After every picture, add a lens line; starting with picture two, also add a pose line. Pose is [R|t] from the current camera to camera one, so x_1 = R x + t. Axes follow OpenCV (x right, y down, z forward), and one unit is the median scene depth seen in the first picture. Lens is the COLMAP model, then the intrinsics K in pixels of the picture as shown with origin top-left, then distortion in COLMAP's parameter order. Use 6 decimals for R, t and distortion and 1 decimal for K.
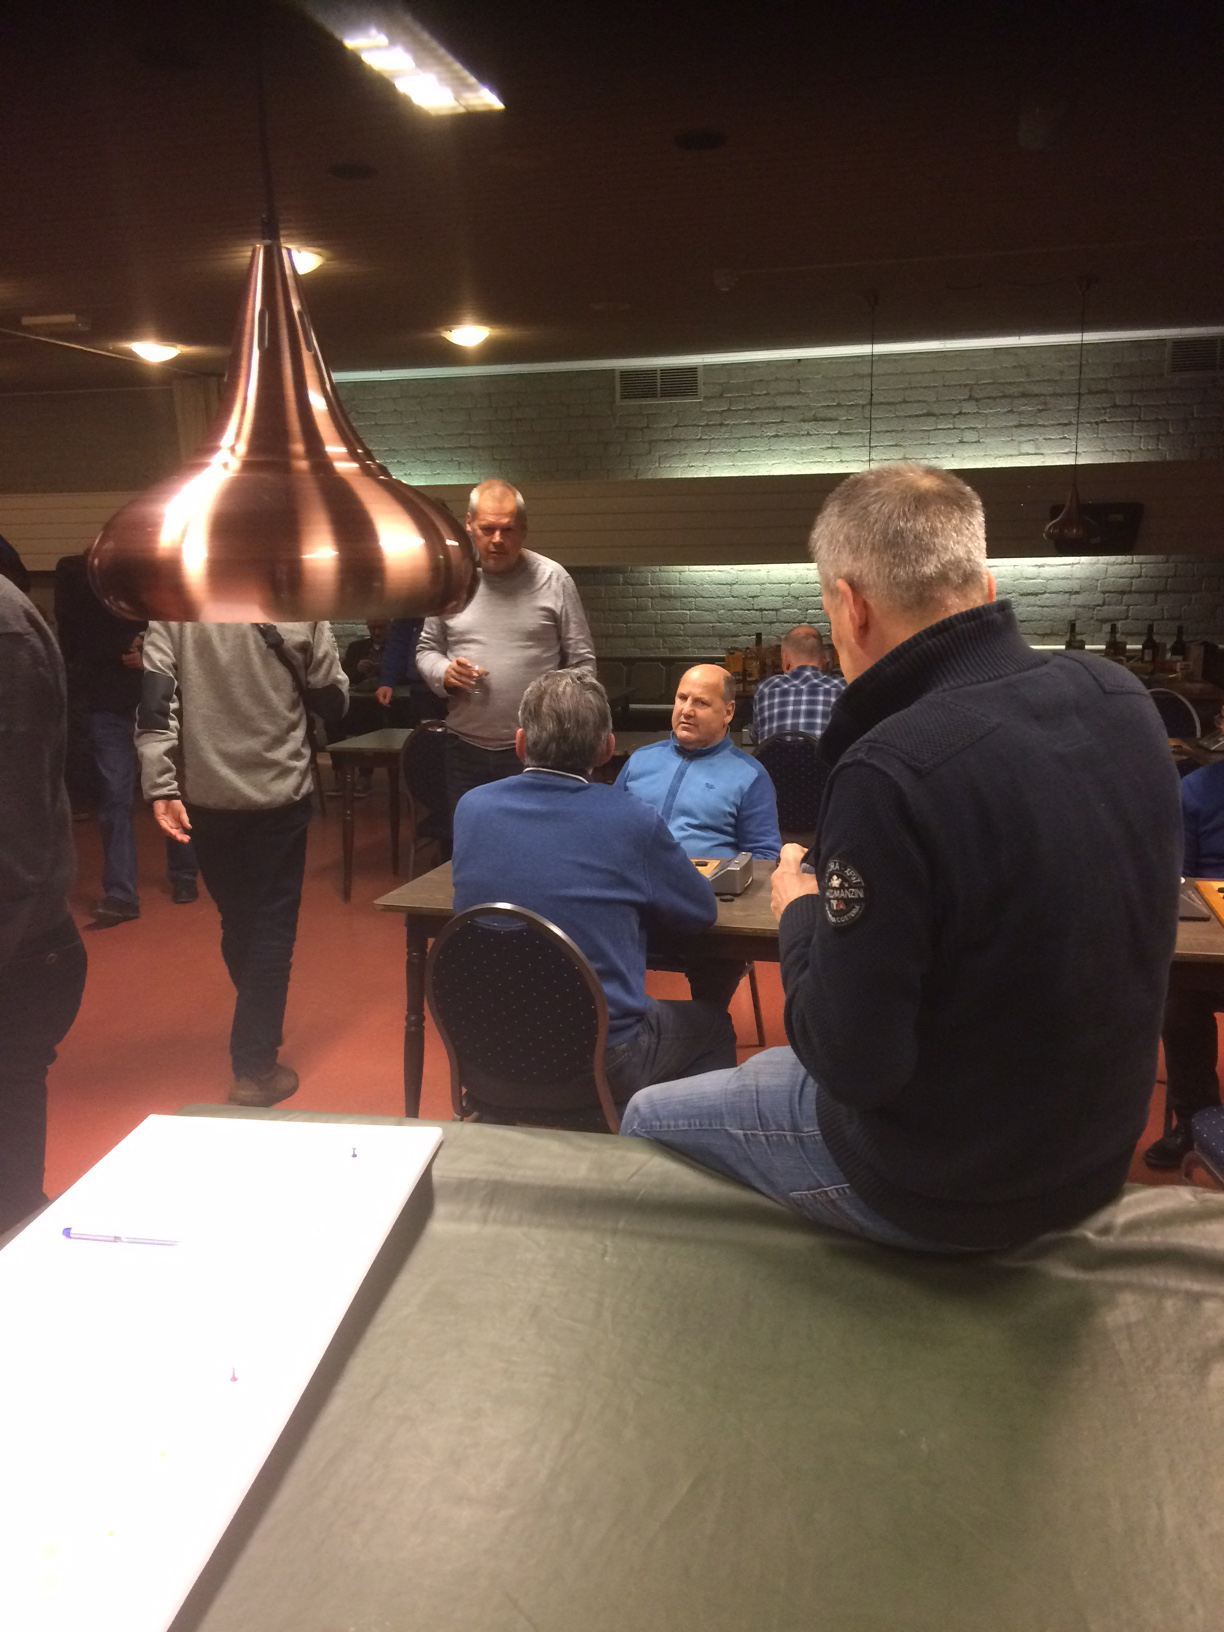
lens RADIAL K [[1374.7, 0, 613.3], [0, 1374.7, 827.2], [0, 0, 1]] dist [0.088282, -0.140971]
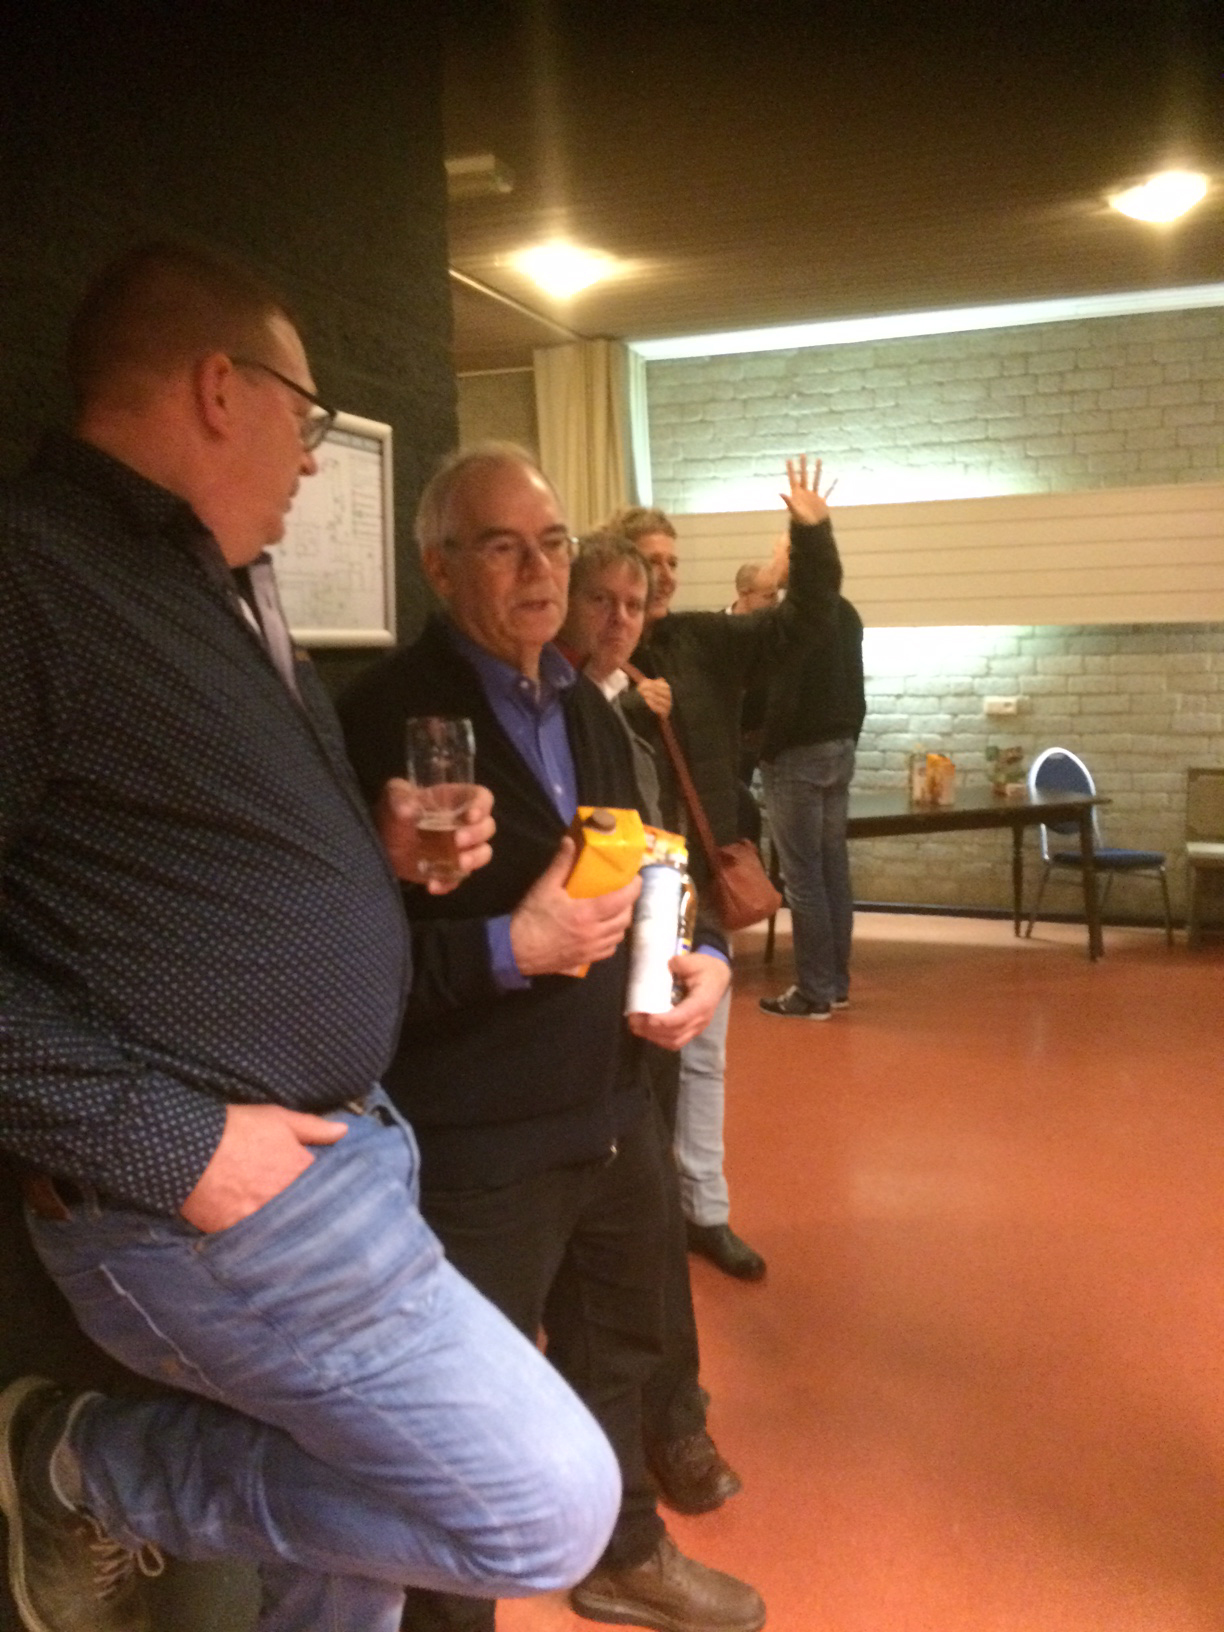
lens RADIAL K [[1367.5, 0, 615.1], [0, 1367.5, 816.5], [0, 0, 1]] dist [0.015684, 0.002417]
pose [[0.994866, 0.003757, -0.101128, -0.620514], [-0.008748, 0.998762, -0.048962, -0.207511], [0.100818, 0.049595, 0.993668, 1.091249]]
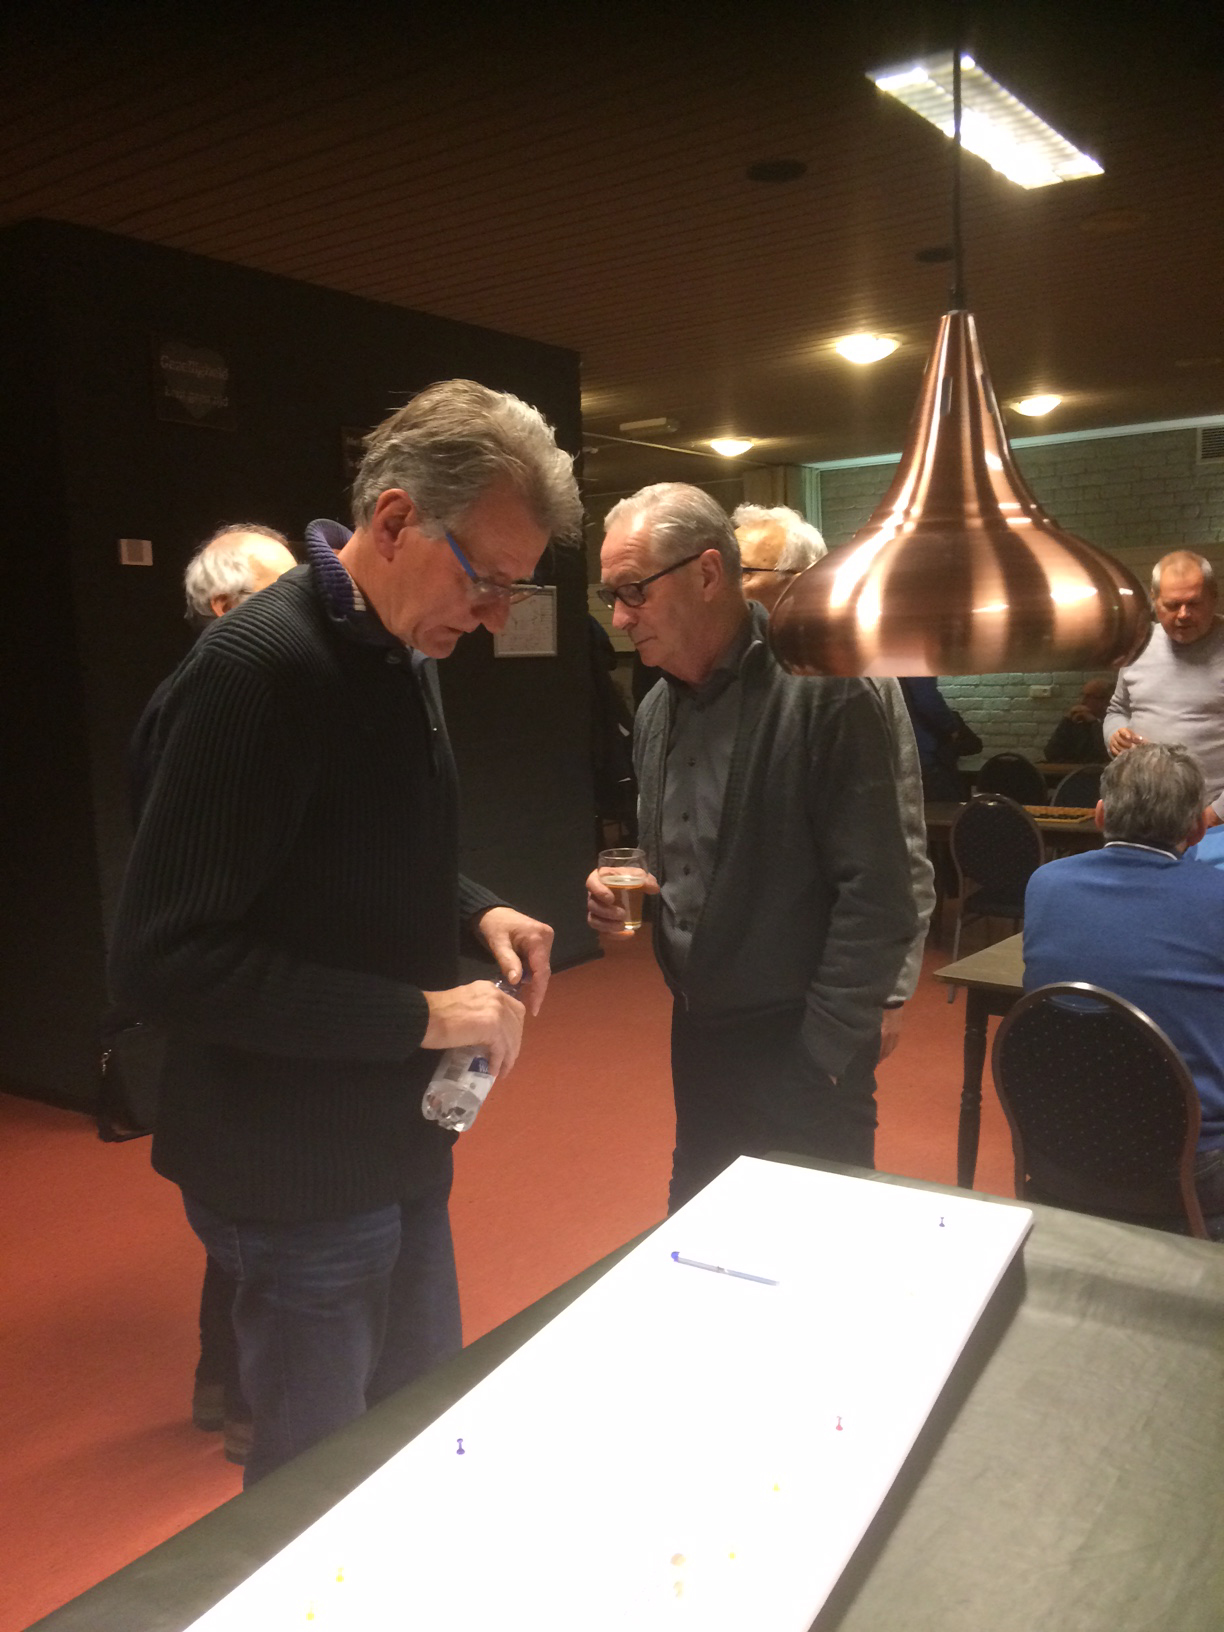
lens RADIAL K [[1374.7, 0, 605.8], [0, 1374.7, 820.4], [0, 0, 1]] dist [0.088282, -0.140971]
pose [[0.929209, 0.032303, -0.368140, -0.041778], [-0.054417, 0.997273, -0.049845, 0.010094], [0.365526, 0.066349, 0.928433, -0.014606]]
